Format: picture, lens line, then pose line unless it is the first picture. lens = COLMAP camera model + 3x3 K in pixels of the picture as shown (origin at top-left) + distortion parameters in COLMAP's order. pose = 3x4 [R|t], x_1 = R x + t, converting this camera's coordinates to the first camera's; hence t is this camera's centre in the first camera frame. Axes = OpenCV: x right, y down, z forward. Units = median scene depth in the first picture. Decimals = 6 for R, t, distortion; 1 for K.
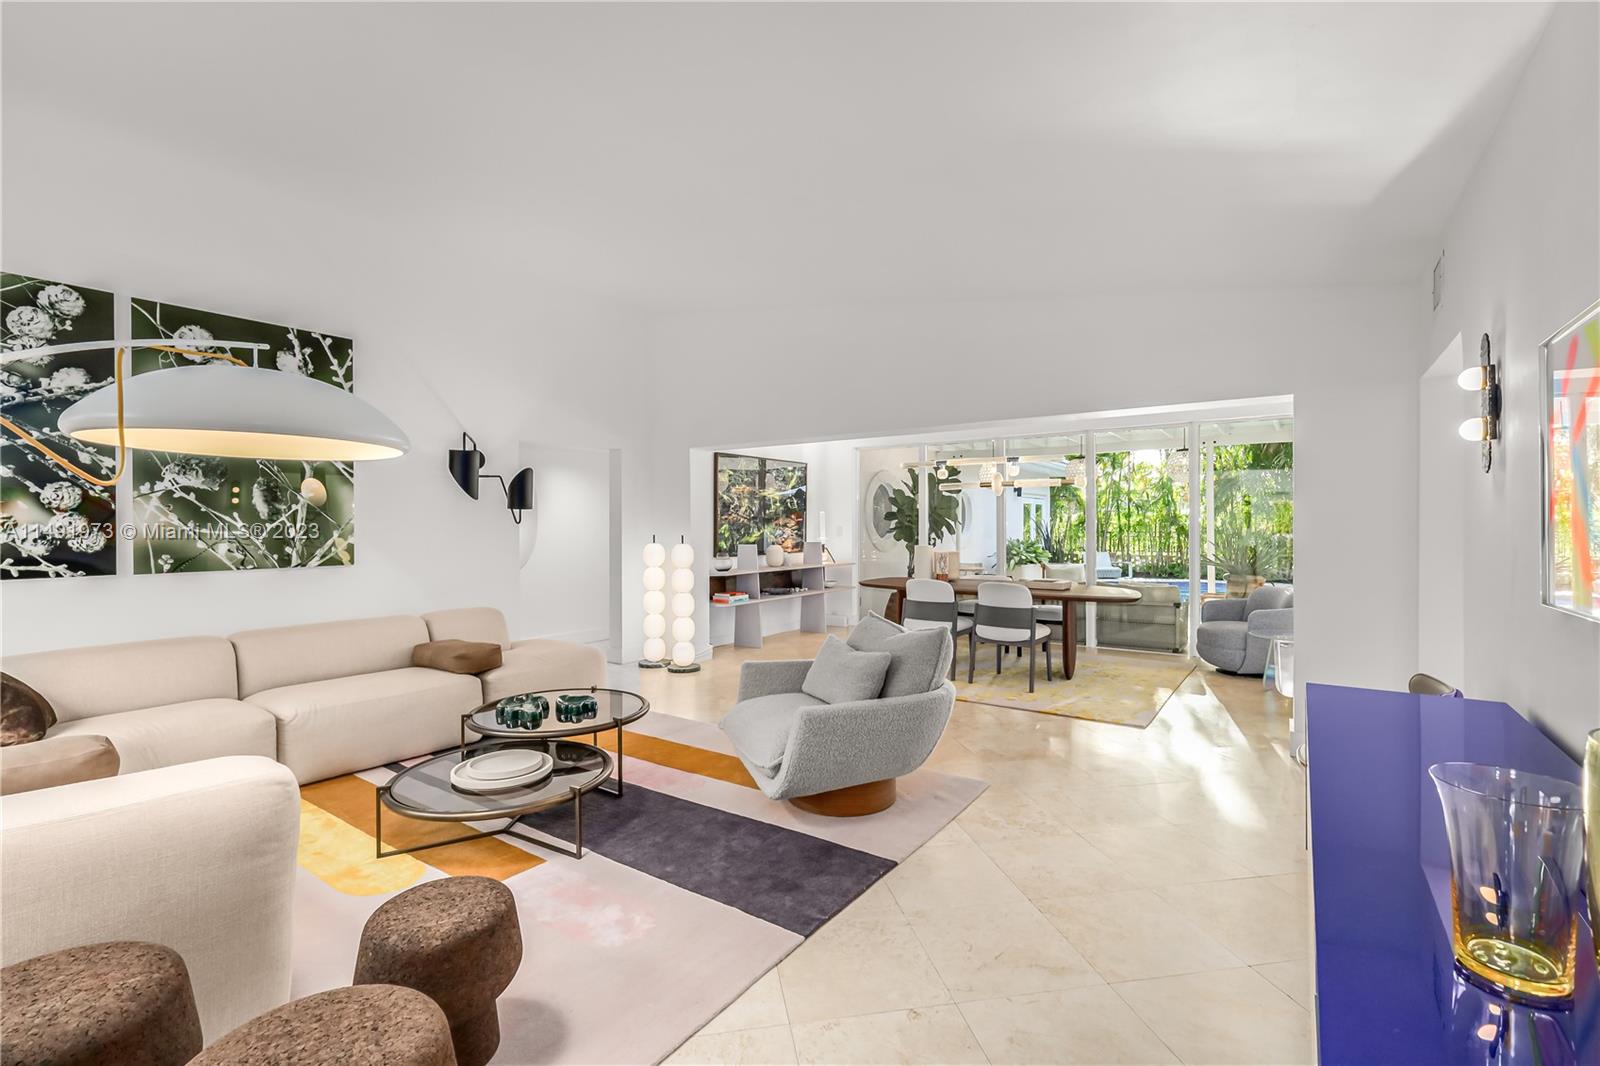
lens RADIAL K [[704.3, 0, 798.2], [0, 704.3, 528.0], [0, 0, 1]] dist [0.005630, 0.000808]
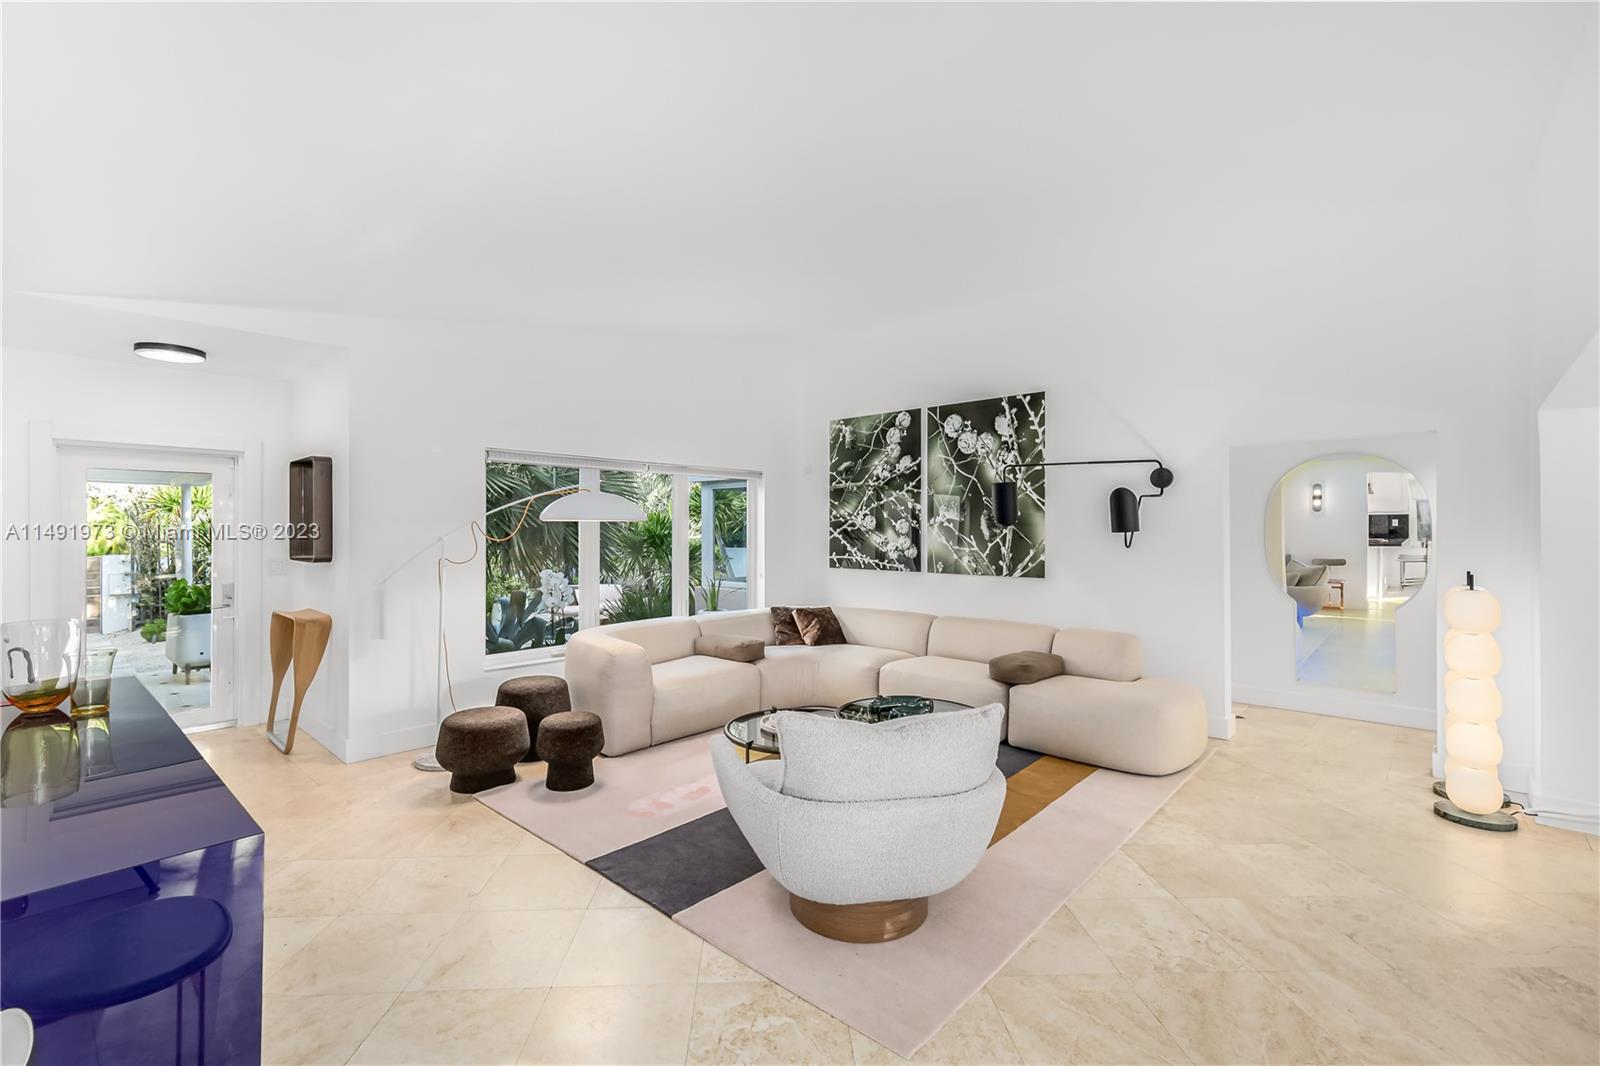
lens RADIAL K [[704.3, 0, 798.2], [0, 704.3, 526.2], [0, 0, 1]] dist [0.005630, 0.000808]
pose [[-0.125567, -0.004601, -0.992075, 0.711075], [-0.008622, 0.999957, -0.003546, -0.033740], [0.992048, 0.008109, -0.125601, 0.855760]]
